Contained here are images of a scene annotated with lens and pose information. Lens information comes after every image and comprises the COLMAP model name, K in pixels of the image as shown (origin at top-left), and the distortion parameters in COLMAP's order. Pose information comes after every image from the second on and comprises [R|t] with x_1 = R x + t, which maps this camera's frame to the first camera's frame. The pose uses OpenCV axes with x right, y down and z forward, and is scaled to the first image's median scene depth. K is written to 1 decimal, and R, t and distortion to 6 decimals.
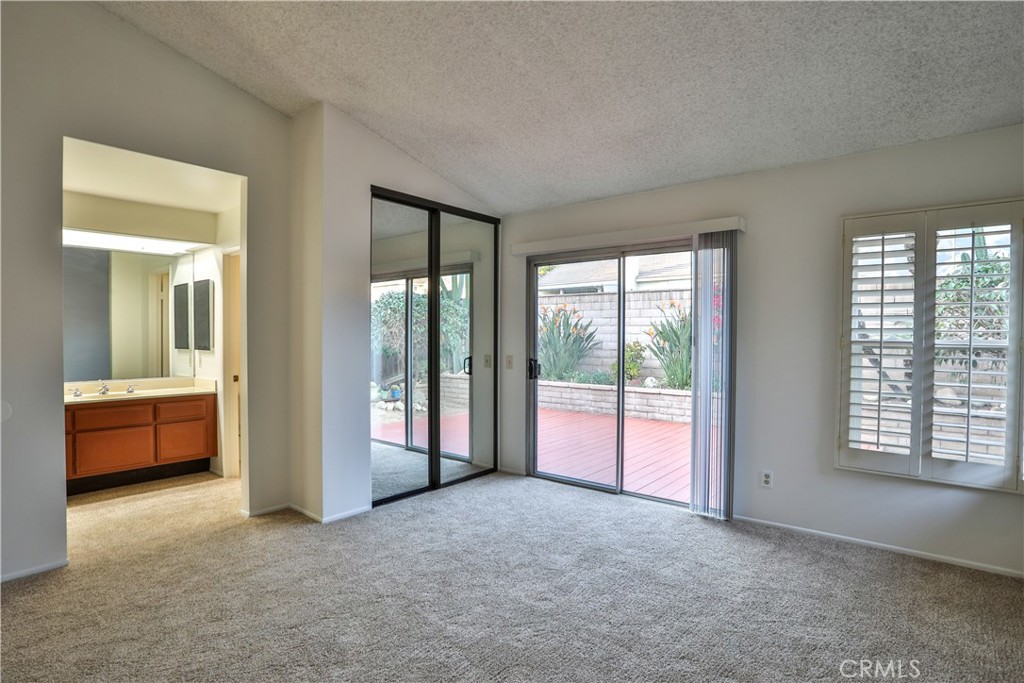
lens RADIAL K [[532.1, 0, 505.5], [0, 532.1, 345.7], [0, 0, 1]] dist [-0.003025, 0.000246]
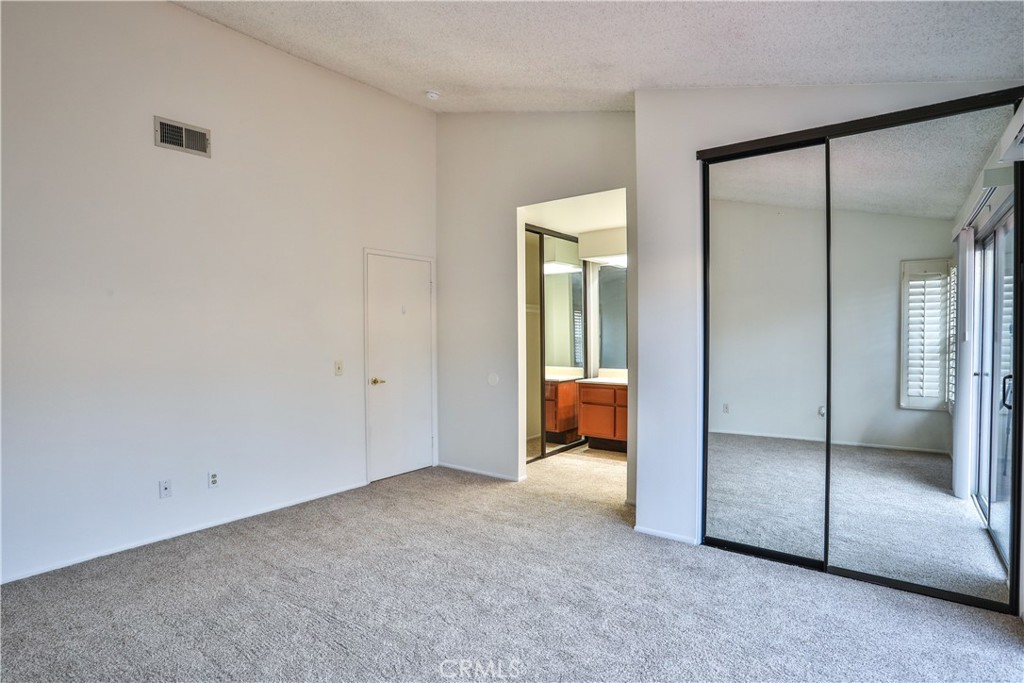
lens RADIAL K [[532.1, 0, 506.0], [0, 532.1, 339.6], [0, 0, 1]] dist [-0.003025, 0.000246]
pose [[0.043508, 0.001494, -0.999052, 0.608606], [-0.010431, 0.999945, 0.001041, -0.006910], [0.998999, 0.010376, 0.043522, 0.732940]]
